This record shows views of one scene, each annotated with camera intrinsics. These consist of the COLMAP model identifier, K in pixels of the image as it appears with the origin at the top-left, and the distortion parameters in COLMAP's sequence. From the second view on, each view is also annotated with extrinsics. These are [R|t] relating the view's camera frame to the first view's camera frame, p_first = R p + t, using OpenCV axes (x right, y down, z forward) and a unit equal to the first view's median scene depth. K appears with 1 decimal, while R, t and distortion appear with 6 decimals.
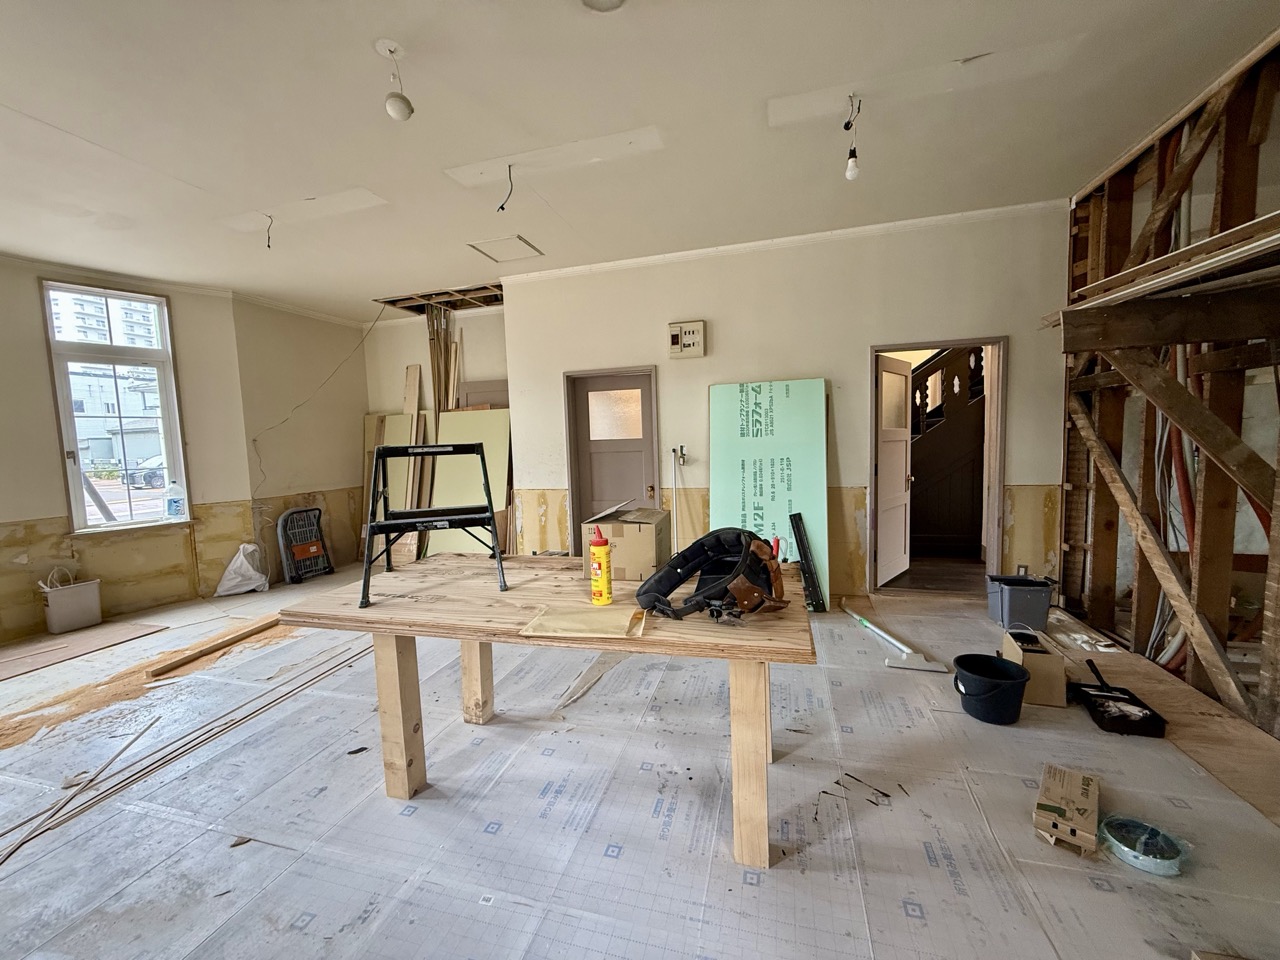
lens RADIAL K [[511.1, 0, 635.3], [0, 511.1, 479.0], [0, 0, 1]] dist [0.001036, -0.000143]
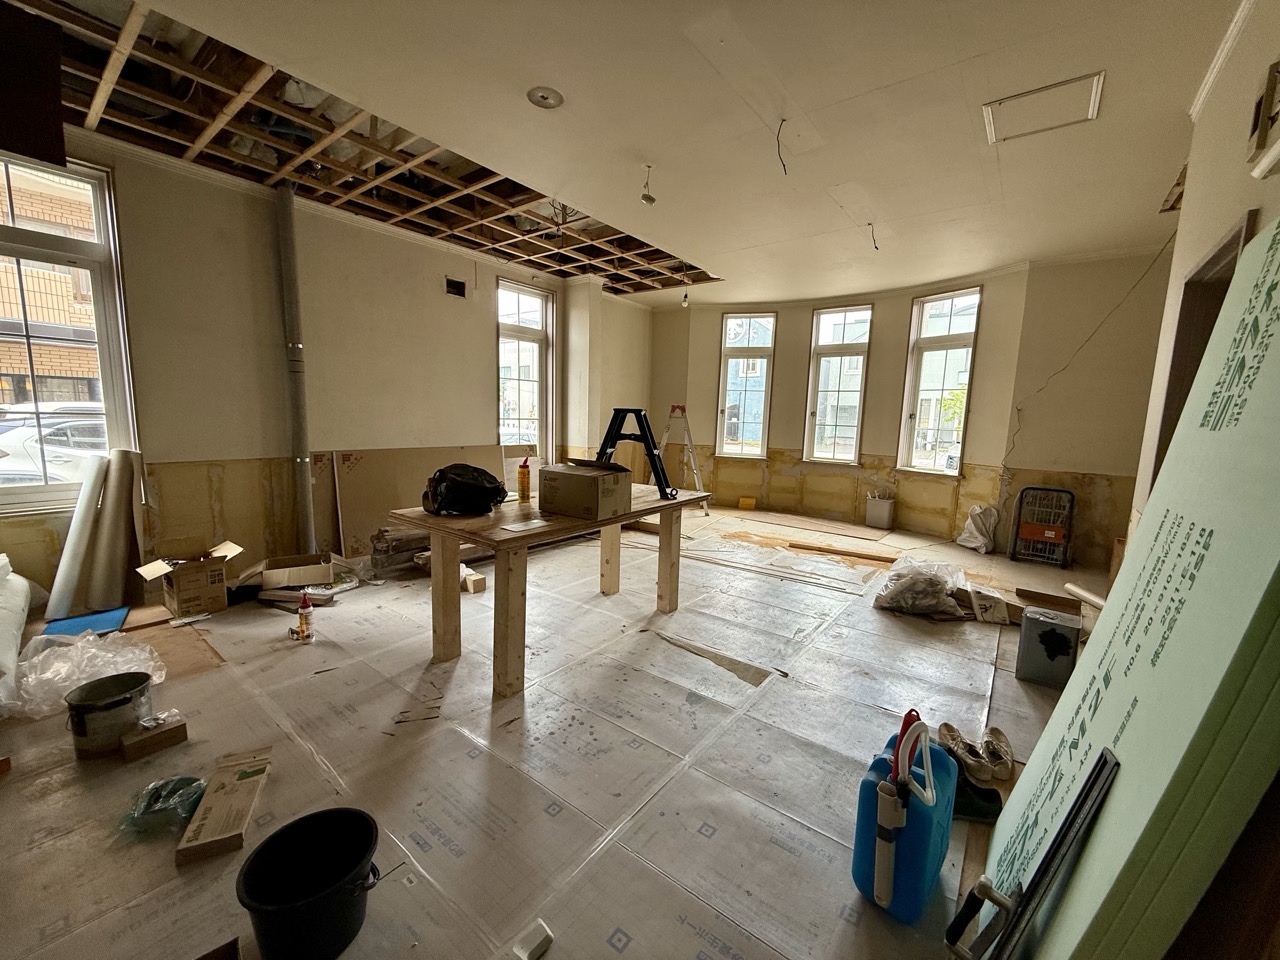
lens RADIAL K [[511.1, 0, 640.8], [0, 511.1, 482.3], [0, 0, 1]] dist [0.001036, -0.000143]
pose [[-0.366209, 0.149708, -0.918411, 0.571542], [-0.091070, 0.976469, 0.195485, -0.079505], [0.926066, 0.155228, -0.343958, 0.823364]]
